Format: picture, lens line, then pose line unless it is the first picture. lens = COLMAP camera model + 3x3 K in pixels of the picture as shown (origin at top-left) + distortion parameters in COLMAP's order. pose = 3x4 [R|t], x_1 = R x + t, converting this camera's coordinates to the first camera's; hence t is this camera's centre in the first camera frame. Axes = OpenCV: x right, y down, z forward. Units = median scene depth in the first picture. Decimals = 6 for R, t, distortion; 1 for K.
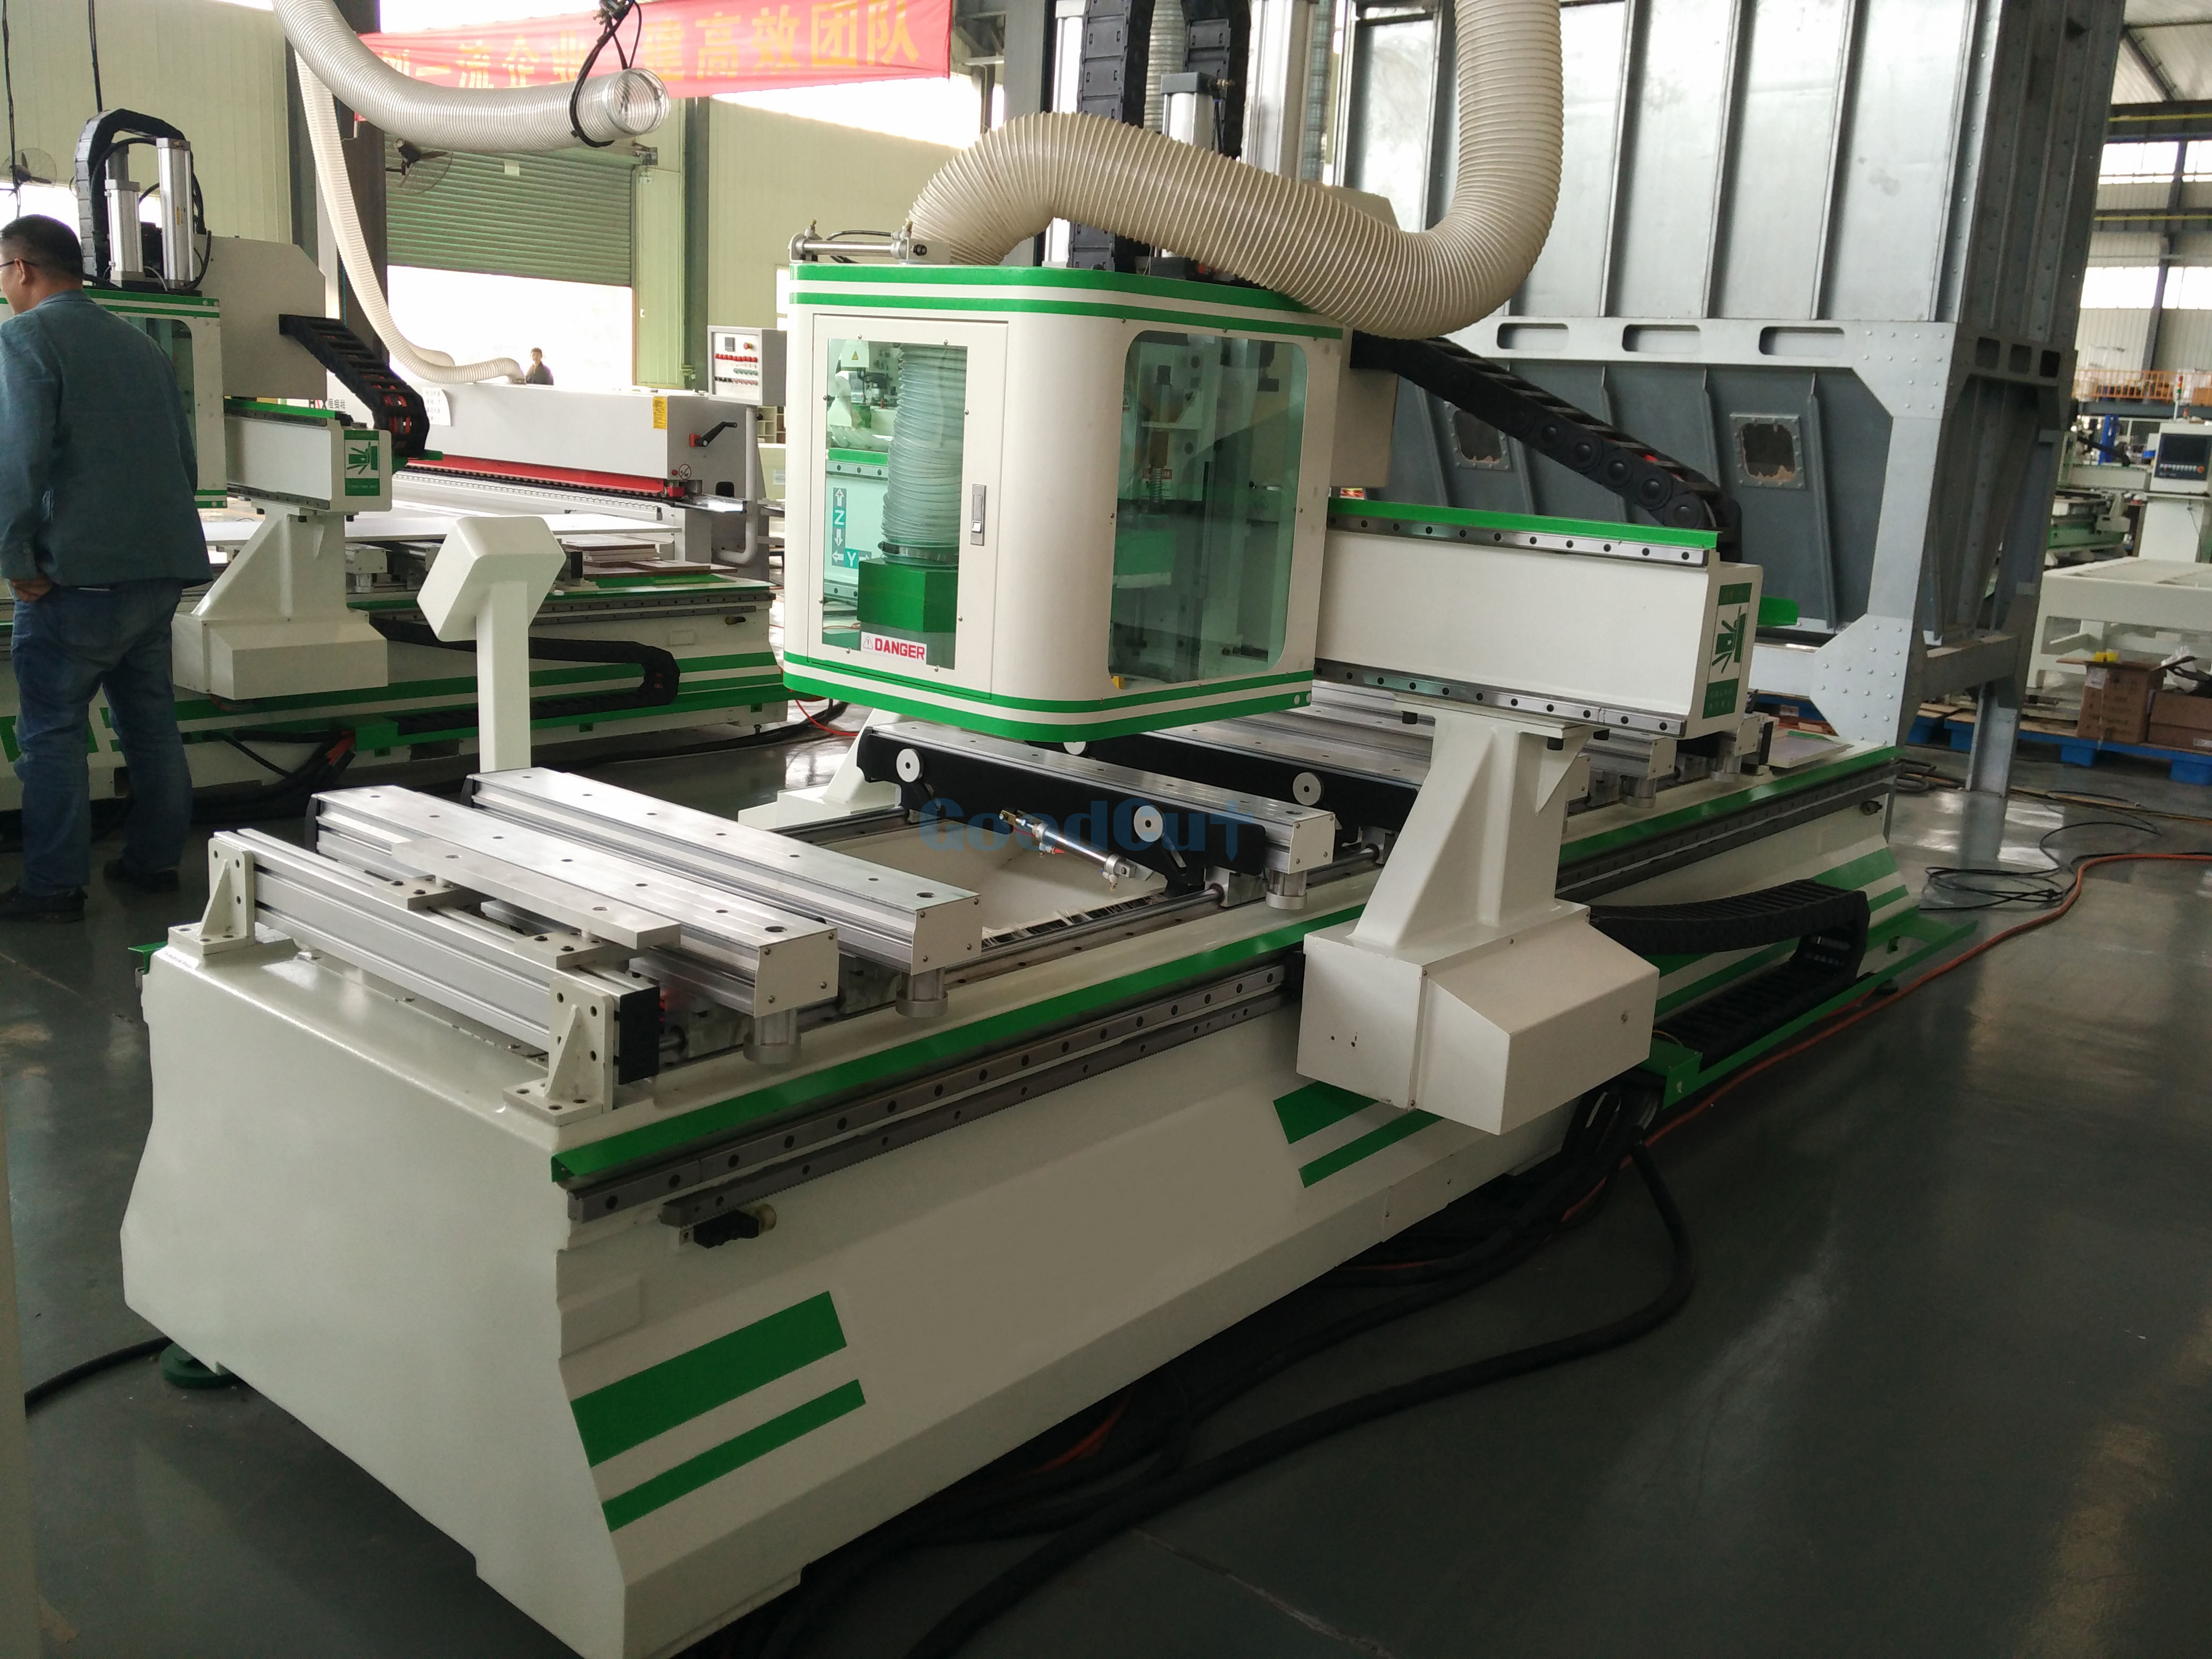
lens RADIAL K [[1901.2, 0, 1106.0], [0, 1901.2, 829.5], [0, 0, 1]] dist [0.118886, -0.310480]
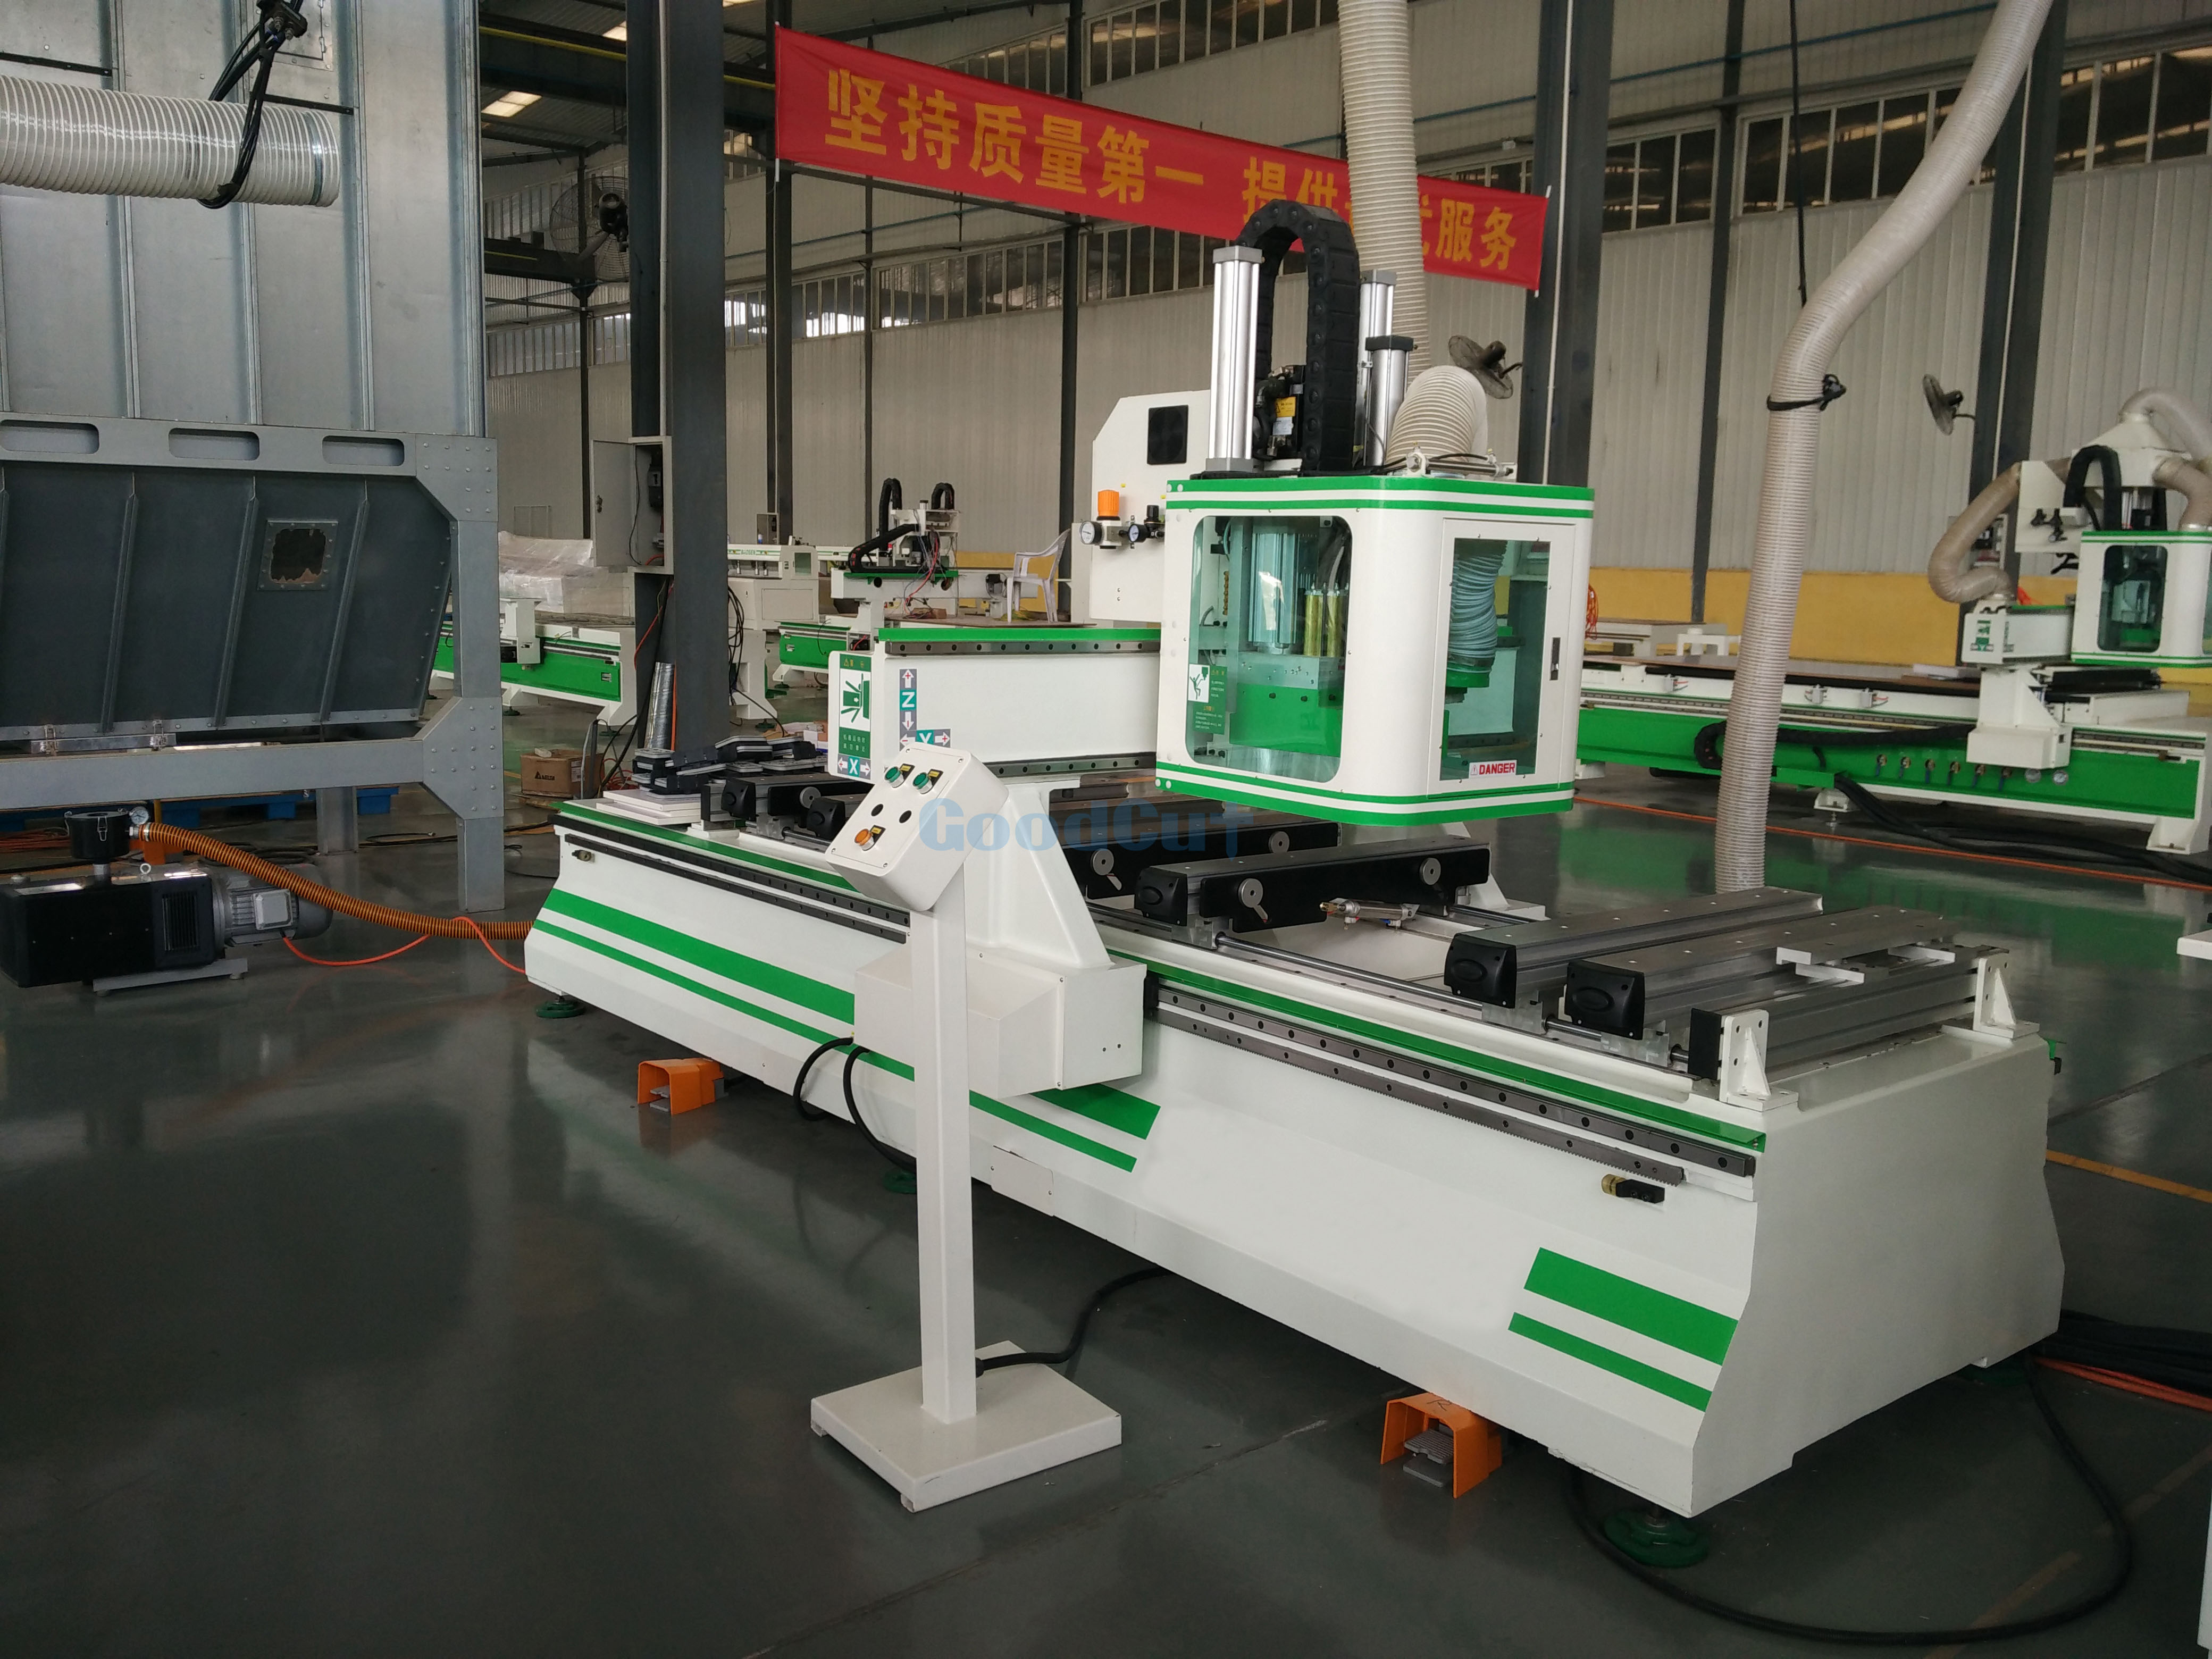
lens RADIAL K [[1901.2, 0, 1106.0], [0, 1901.2, 829.5], [0, 0, 1]] dist [0.118886, -0.310480]
pose [[0.189137, -0.192645, 0.962868, -0.565524], [0.205387, 0.966639, 0.153055, -0.122813], [-0.960231, 0.168812, 0.222394, 0.386356]]
